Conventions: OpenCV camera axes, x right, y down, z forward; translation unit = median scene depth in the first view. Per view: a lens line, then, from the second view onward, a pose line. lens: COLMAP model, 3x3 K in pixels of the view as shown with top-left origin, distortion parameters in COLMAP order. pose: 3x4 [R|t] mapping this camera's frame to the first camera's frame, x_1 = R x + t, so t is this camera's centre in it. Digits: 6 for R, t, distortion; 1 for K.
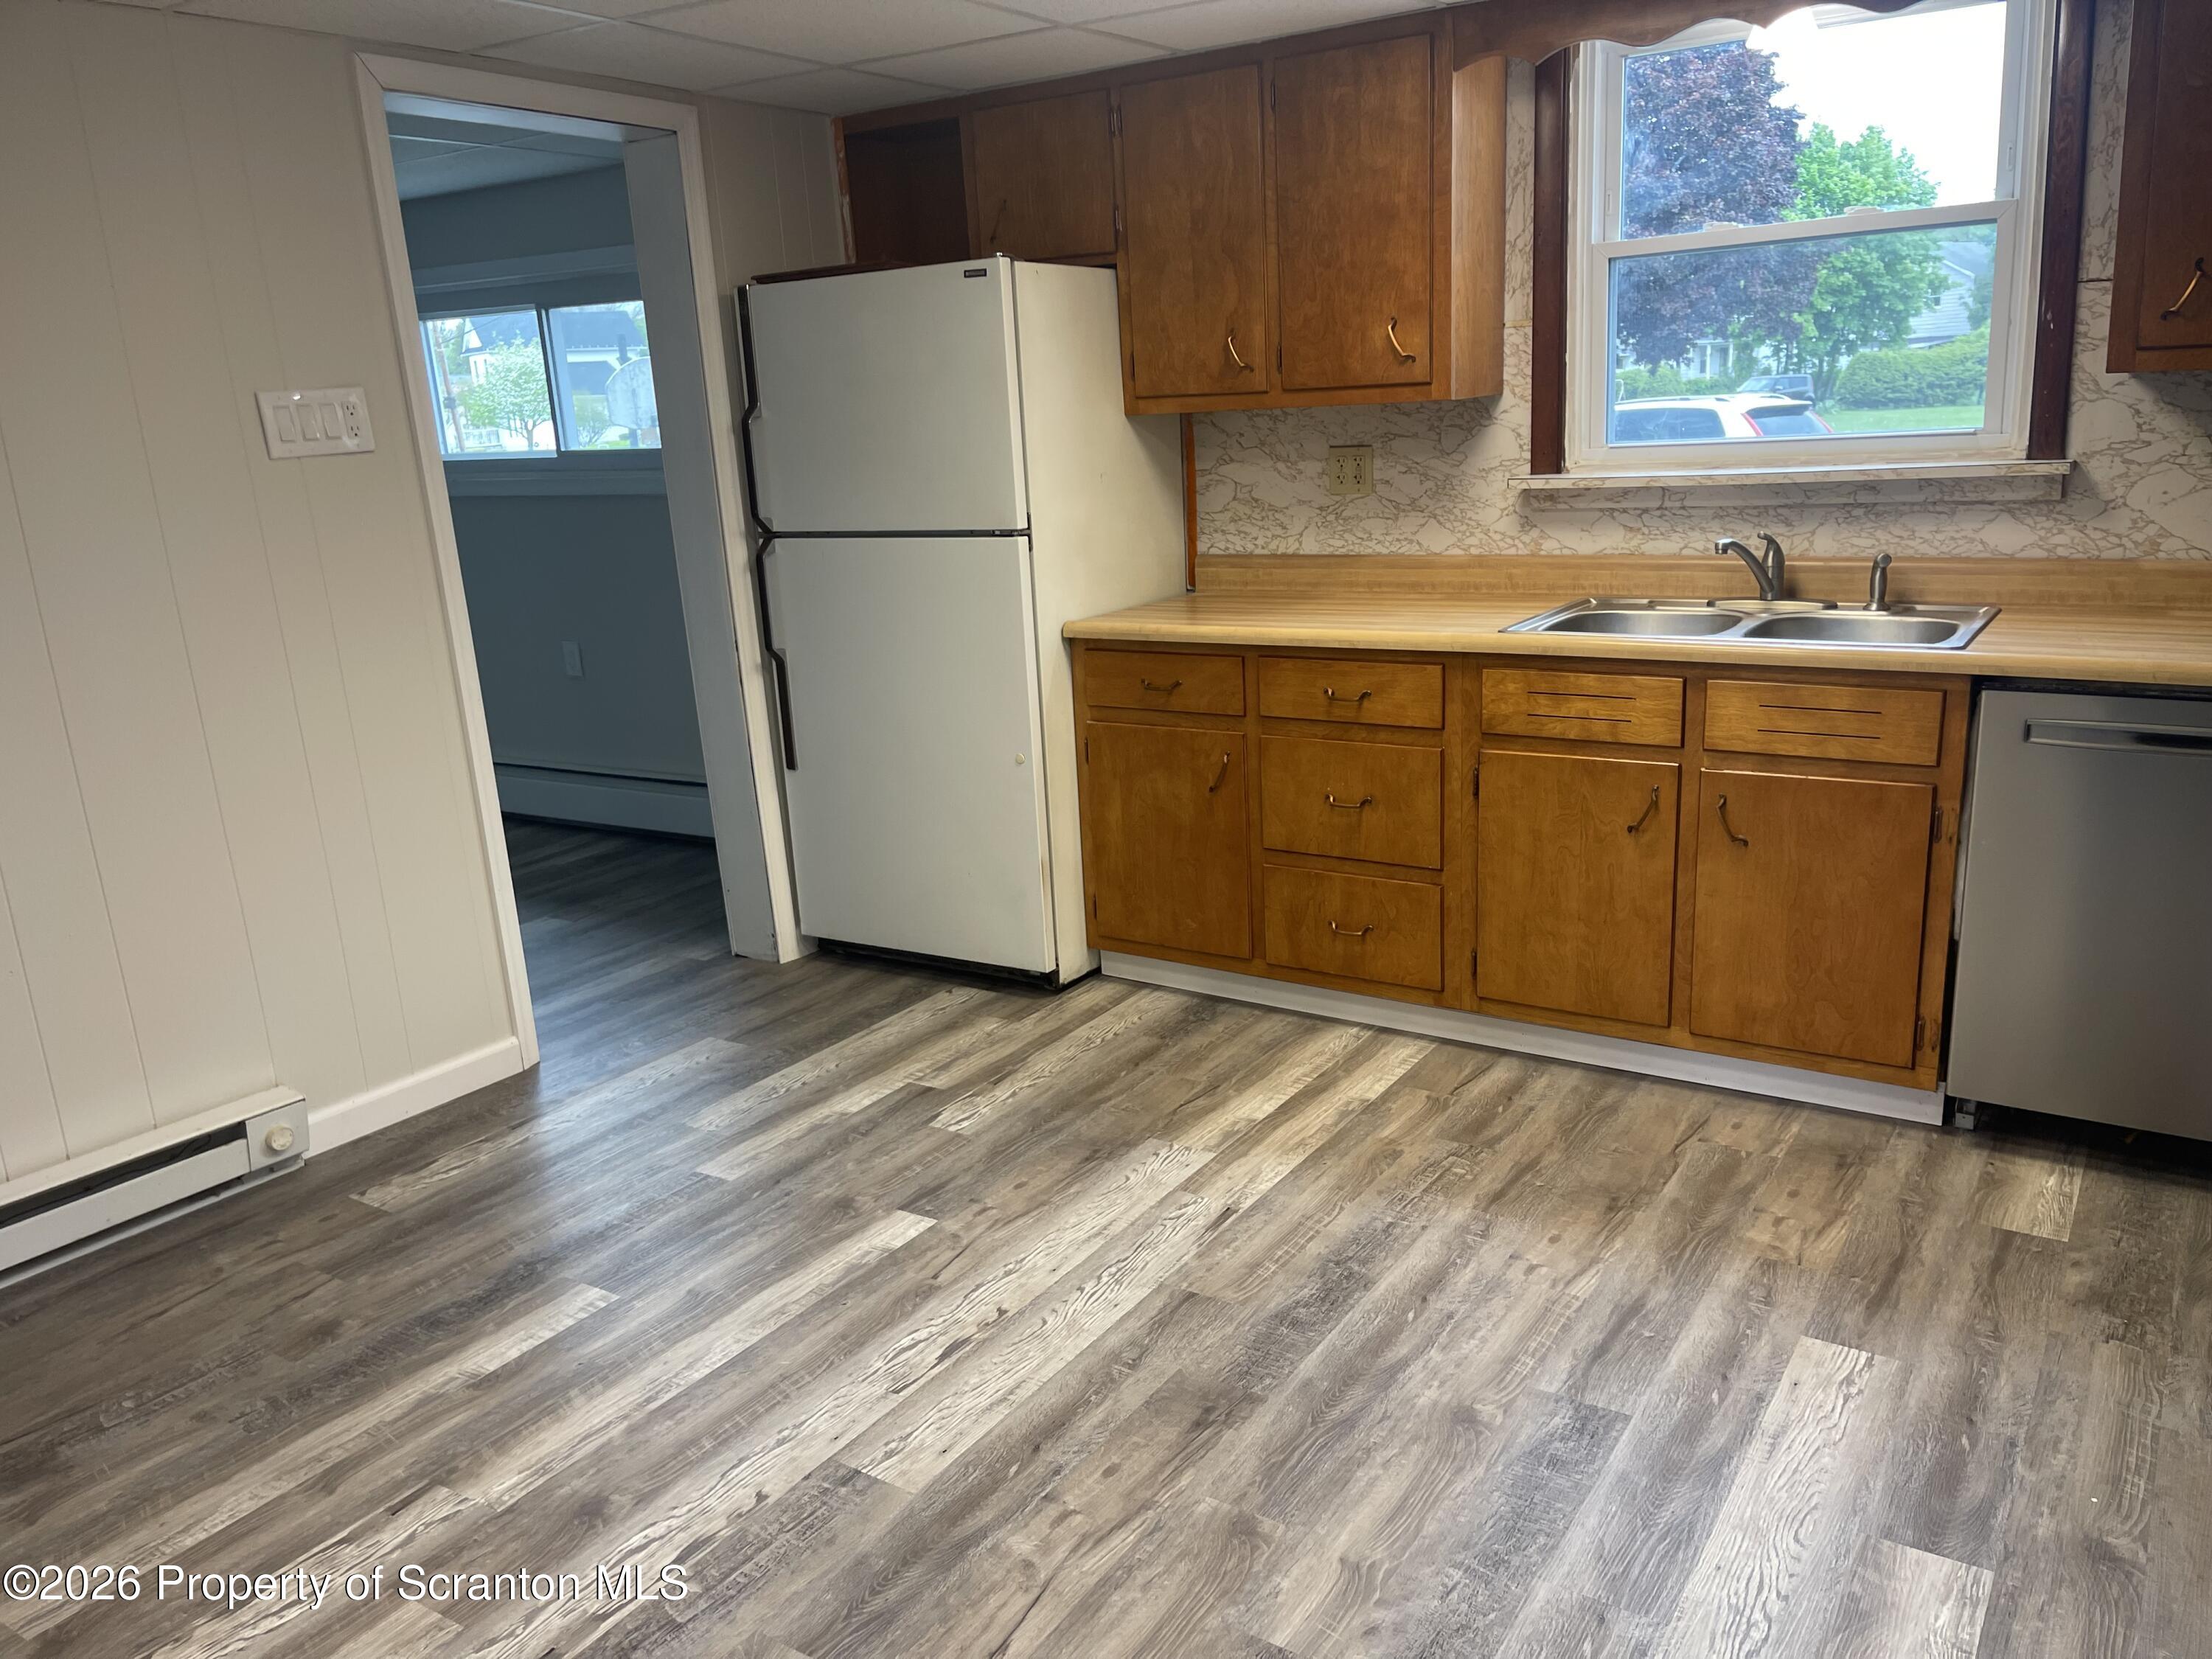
lens RADIAL K [[1662.1, 0, 1106.8], [0, 1662.1, 827.2], [0, 0, 1]] dist [0.053424, -0.007366]
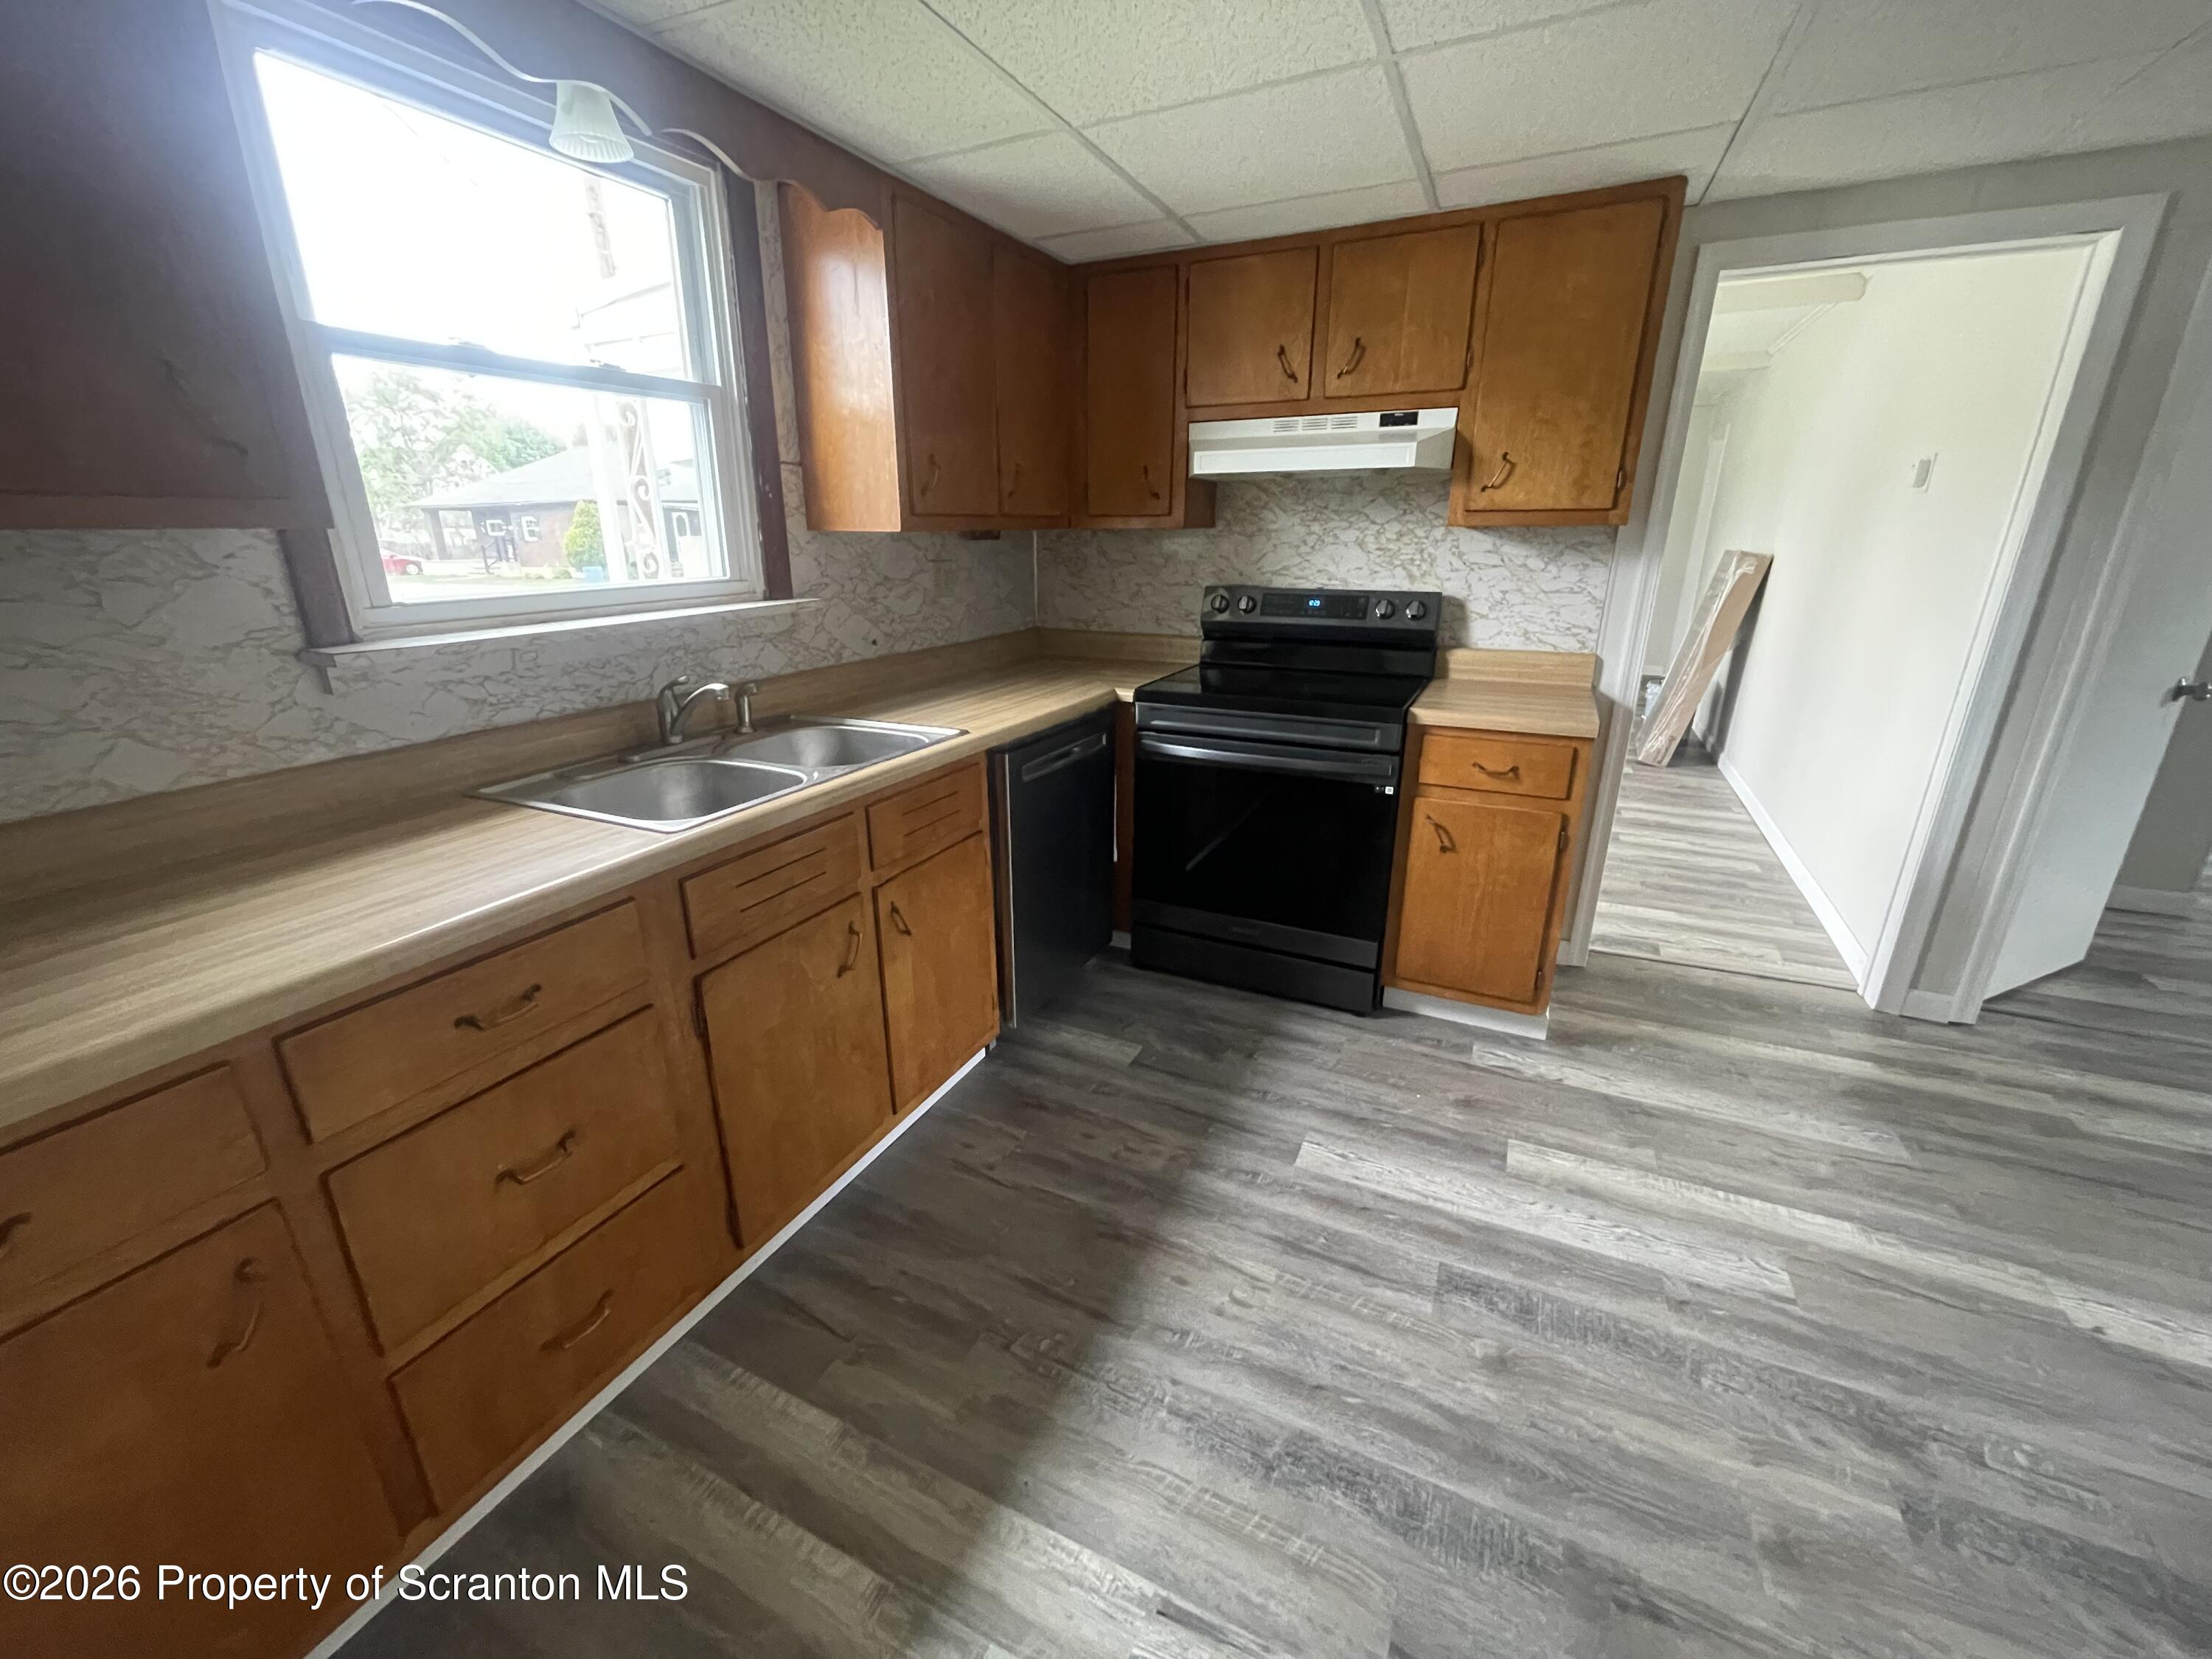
lens RADIAL K [[897.4, 0, 1089.6], [0, 897.4, 822.4], [0, 0, 1]] dist [0.000874, 0.001299]
pose [[-0.126468, -0.269468, 0.954669, -0.244780], [0.257111, 0.920603, 0.293912, -0.259123], [-0.958071, 0.282626, -0.047144, 1.086525]]
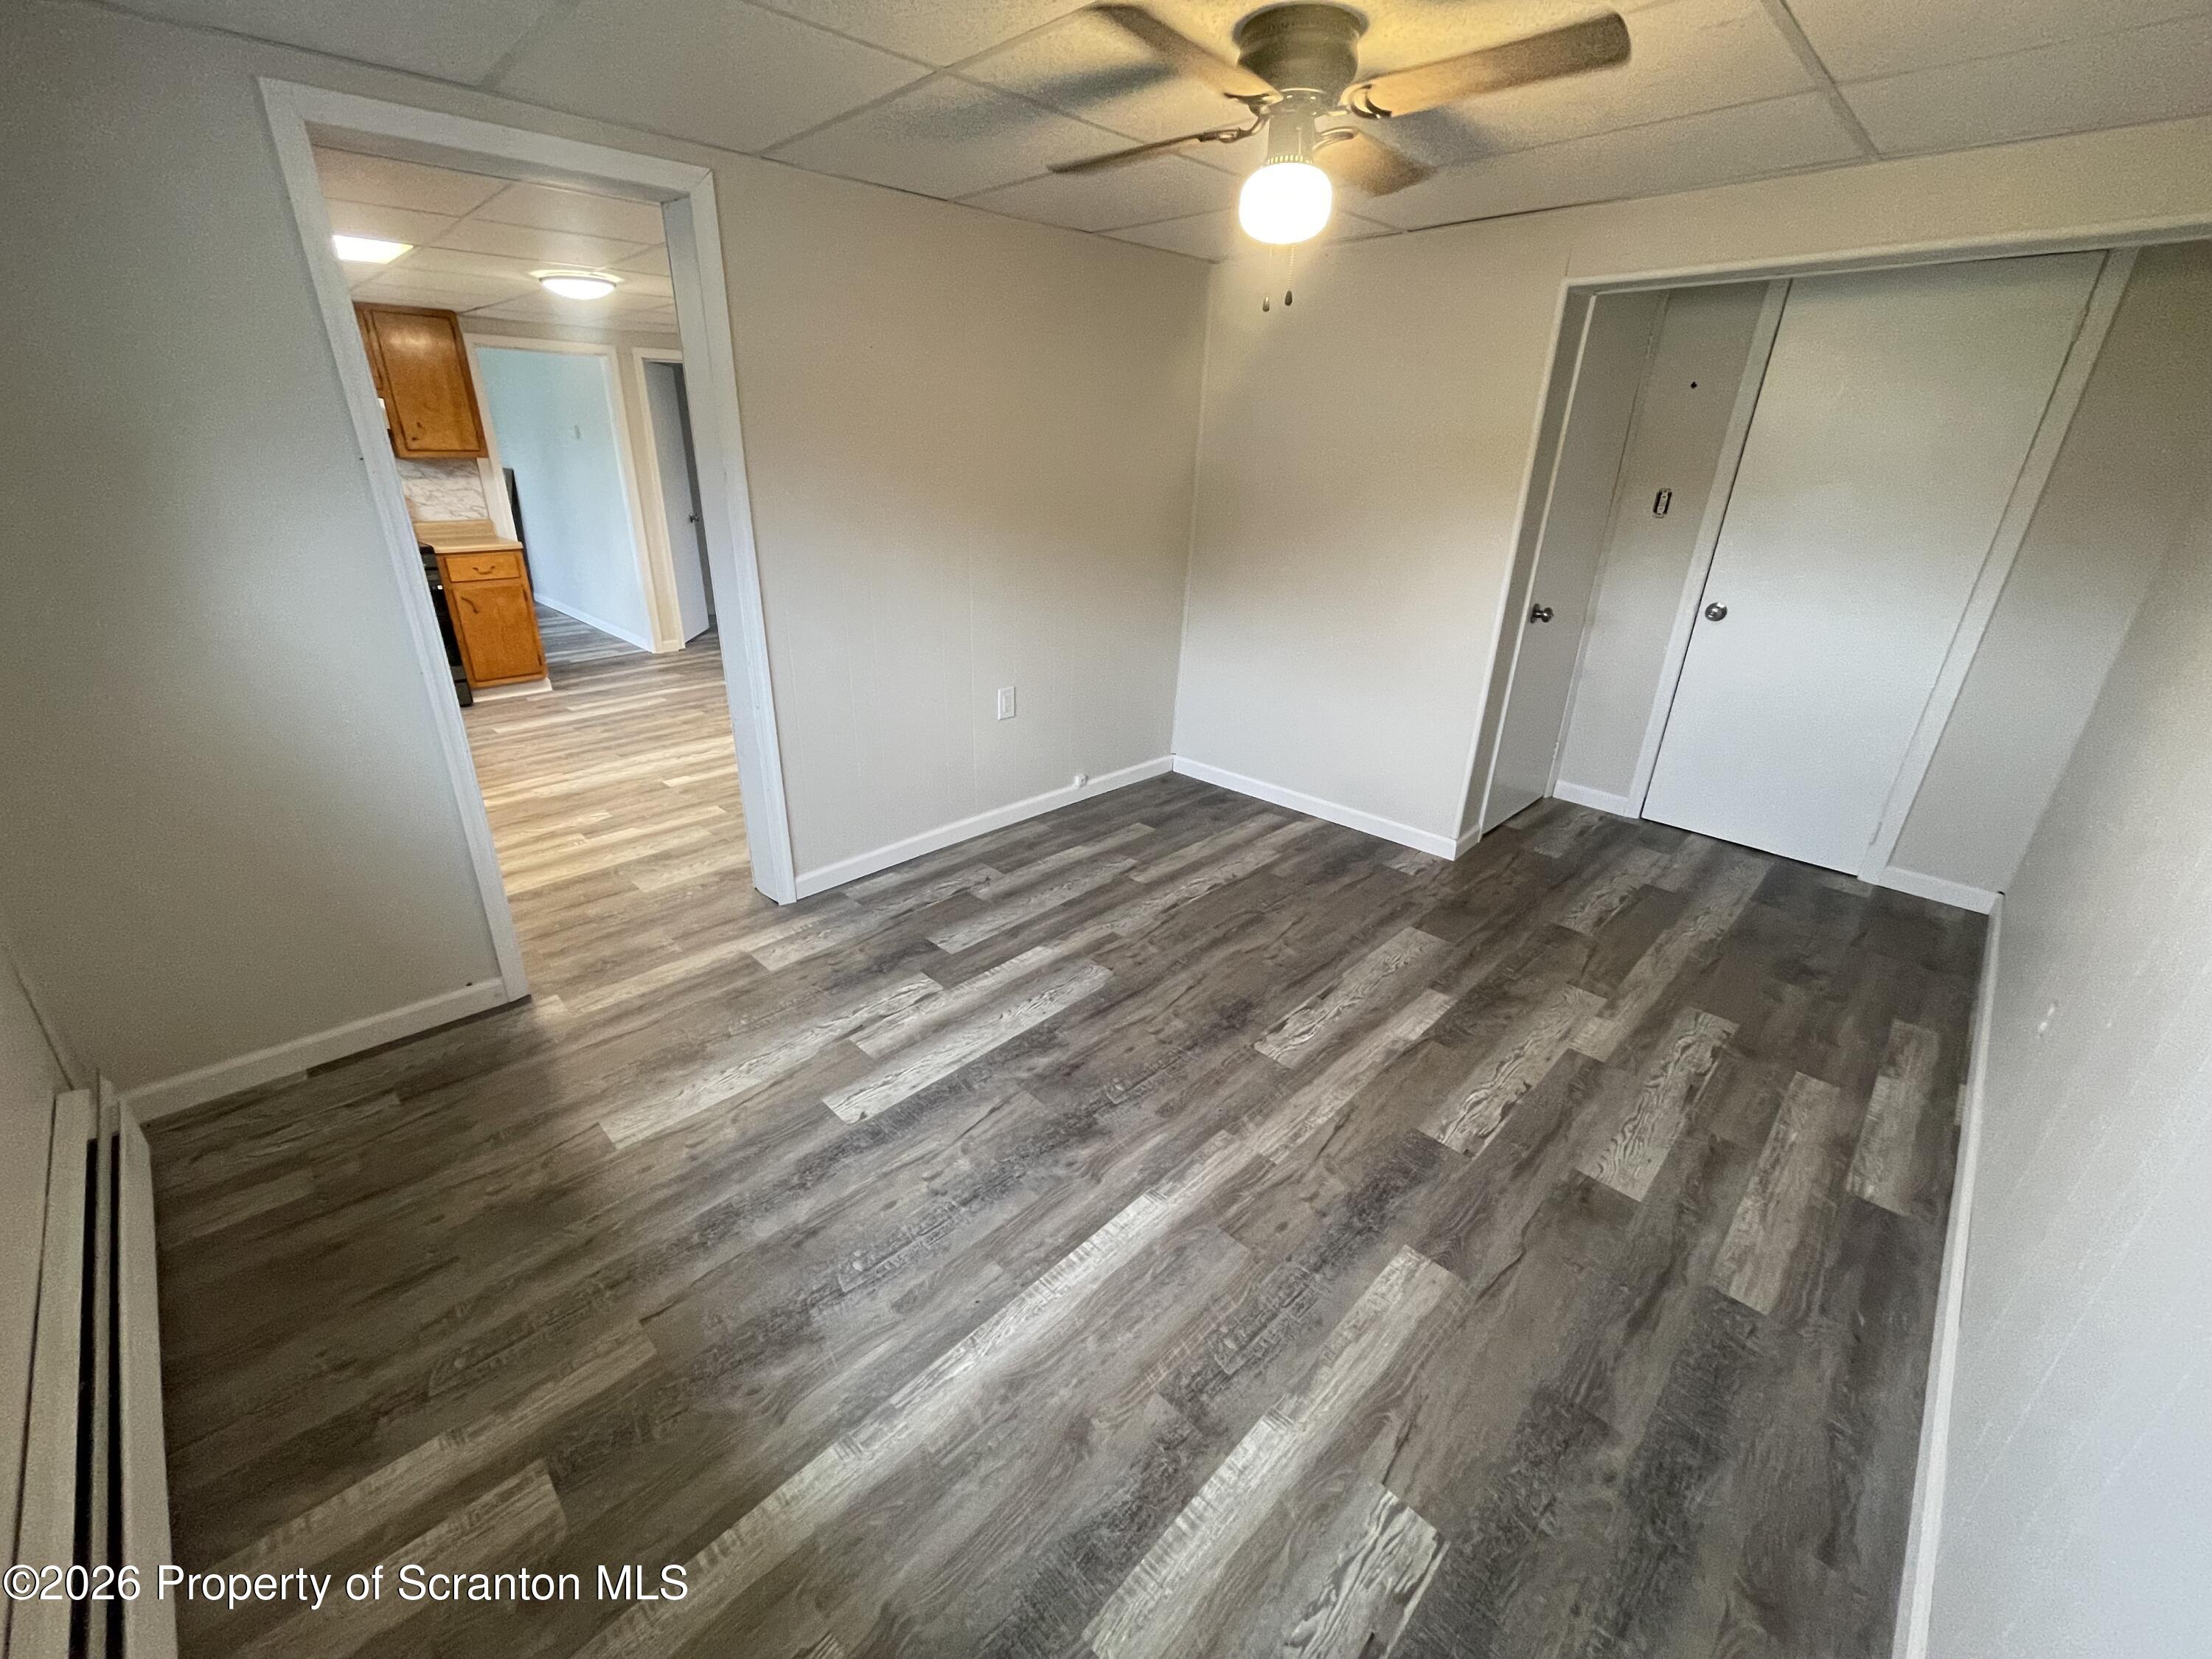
lens RADIAL K [[897.4, 0, 1091.2], [0, 897.4, 824.2], [0, 0, 1]] dist [0.000874, 0.001299]
pose [[-0.978489, -0.048546, 0.200505, -1.204975], [0.081248, 0.802683, 0.590846, -0.565316], [-0.189626, 0.594427, -0.781472, 2.310221]]
